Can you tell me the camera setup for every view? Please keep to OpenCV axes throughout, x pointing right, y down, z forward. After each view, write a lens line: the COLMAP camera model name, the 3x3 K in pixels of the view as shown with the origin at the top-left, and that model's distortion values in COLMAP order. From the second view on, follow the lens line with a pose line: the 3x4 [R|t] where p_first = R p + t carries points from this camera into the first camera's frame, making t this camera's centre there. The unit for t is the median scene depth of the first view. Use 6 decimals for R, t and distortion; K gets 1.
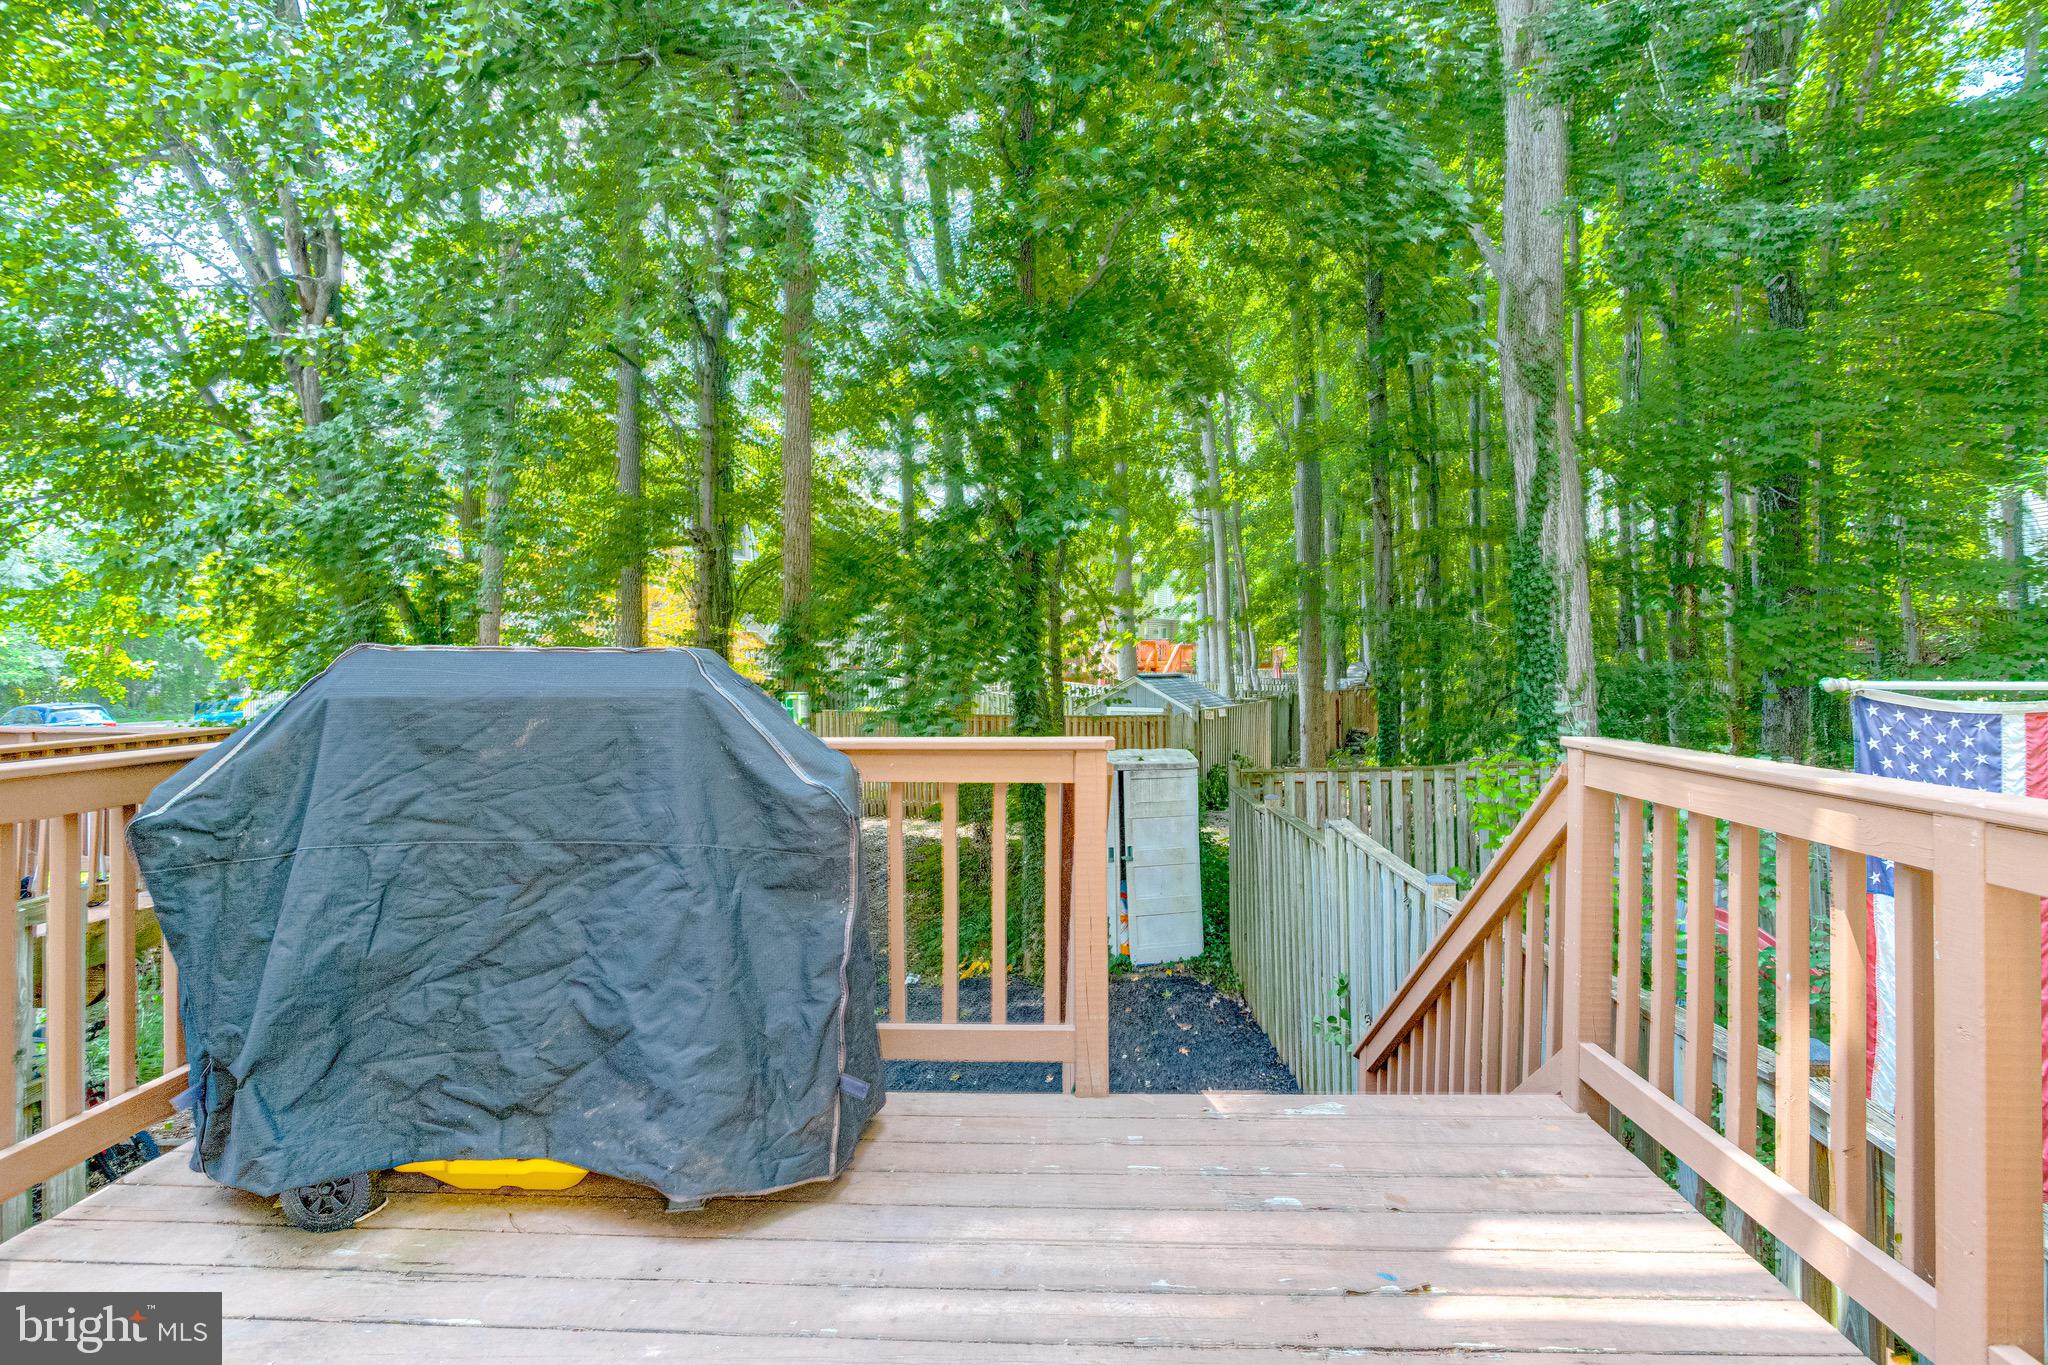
lens RADIAL K [[986.8, 0, 1020.4], [0, 986.8, 658.2], [0, 0, 1]] dist [-0.026433, 0.013651]
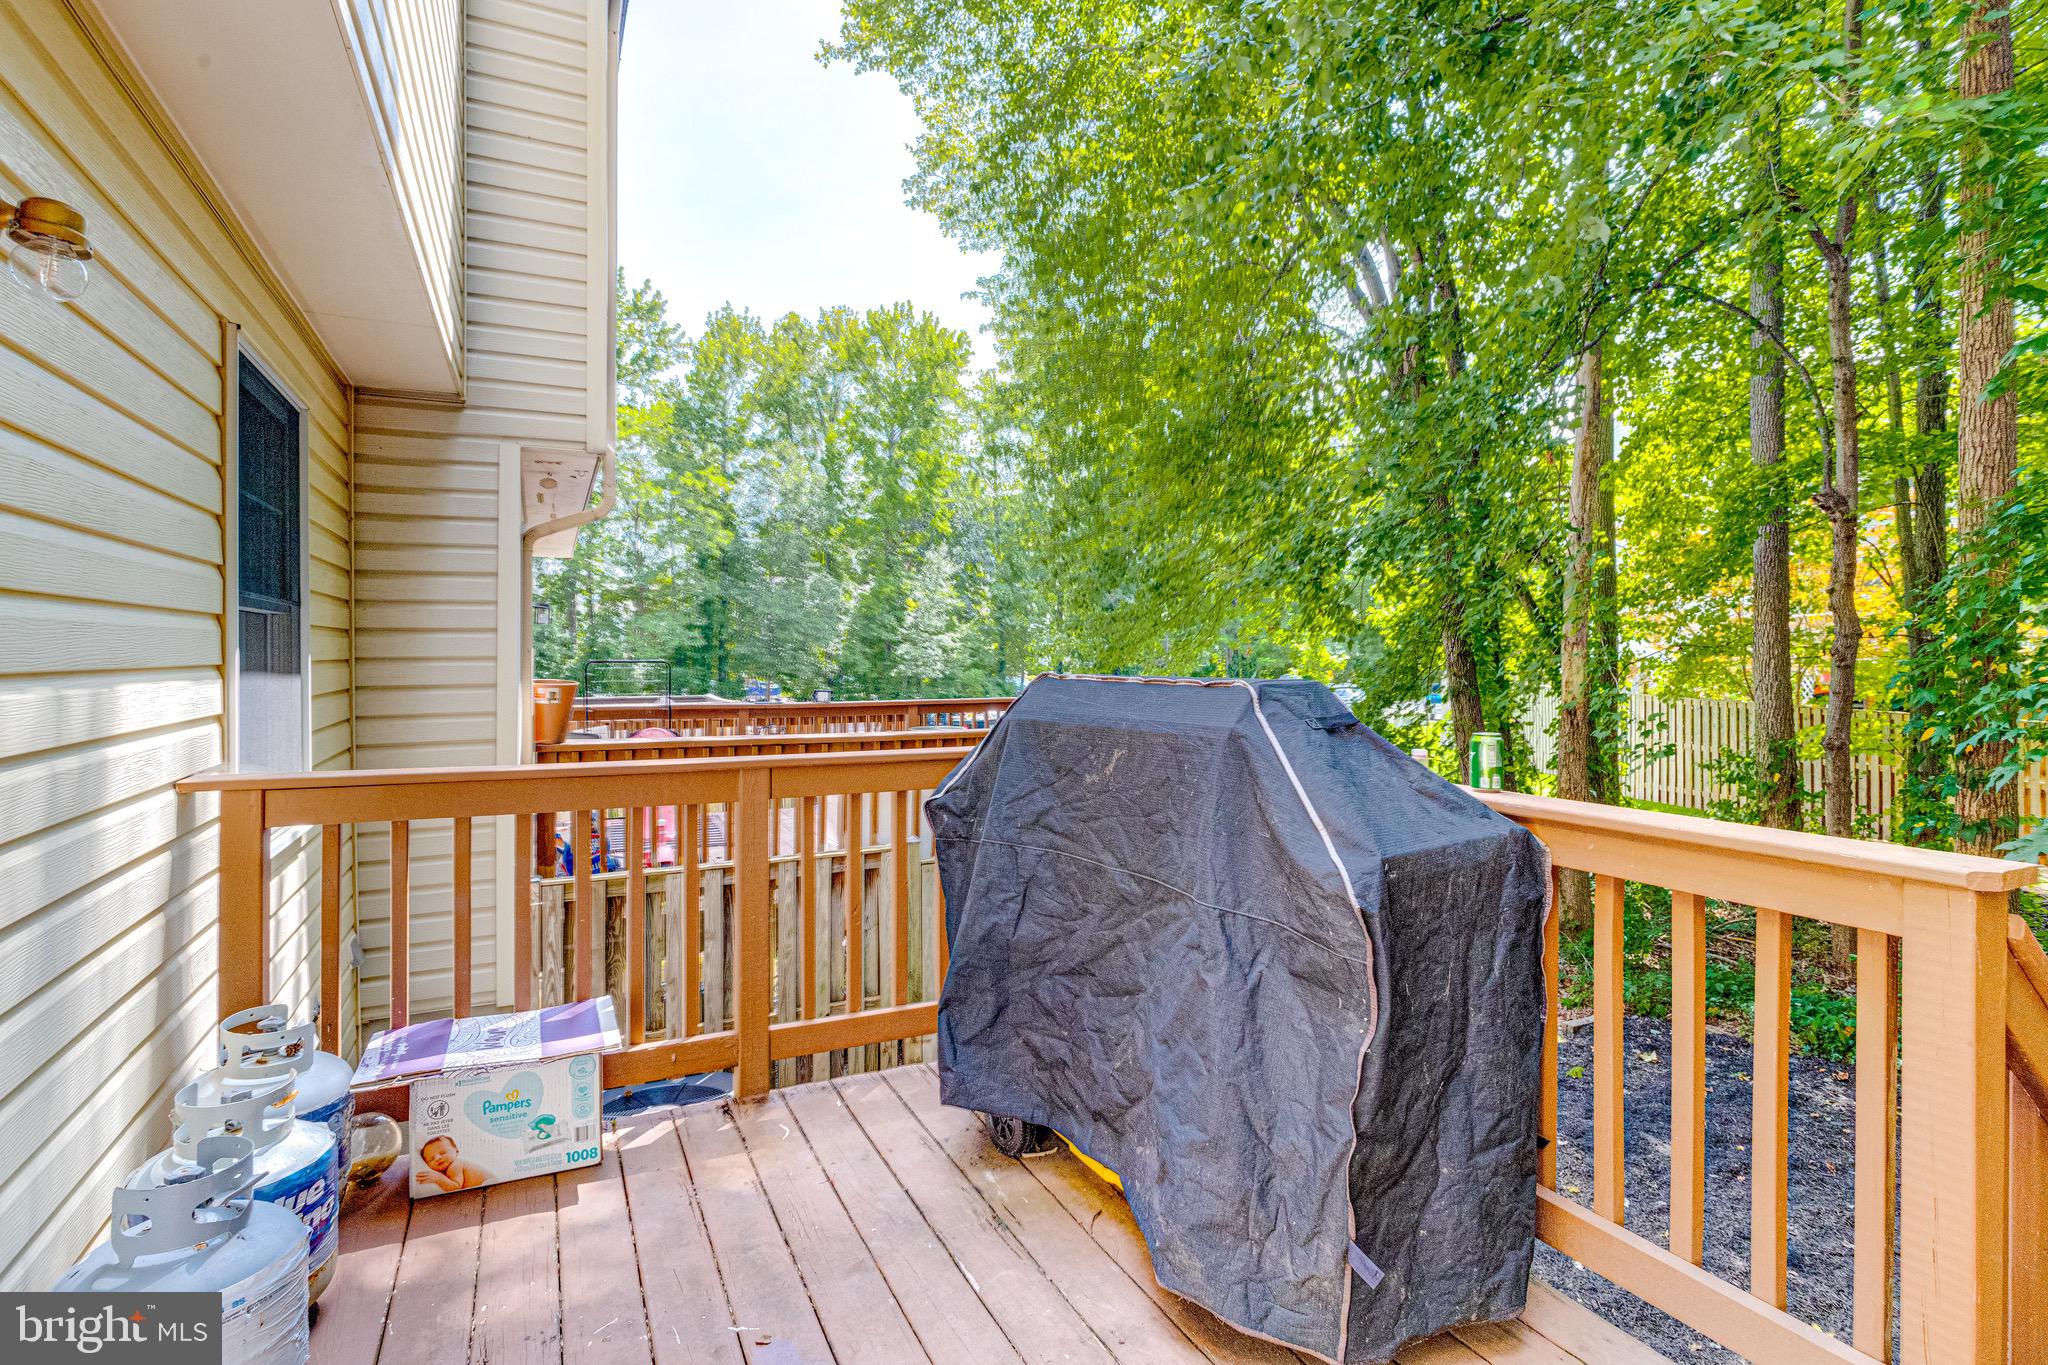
lens RADIAL K [[986.8, 0, 1020.4], [0, 986.8, 658.2], [0, 0, 1]] dist [-0.026433, 0.013651]
pose [[0.493233, 0.002295, -0.869894, 0.361734], [0.004333, 0.999978, 0.005095, -0.040587], [0.869887, -0.006282, 0.493212, 0.400416]]
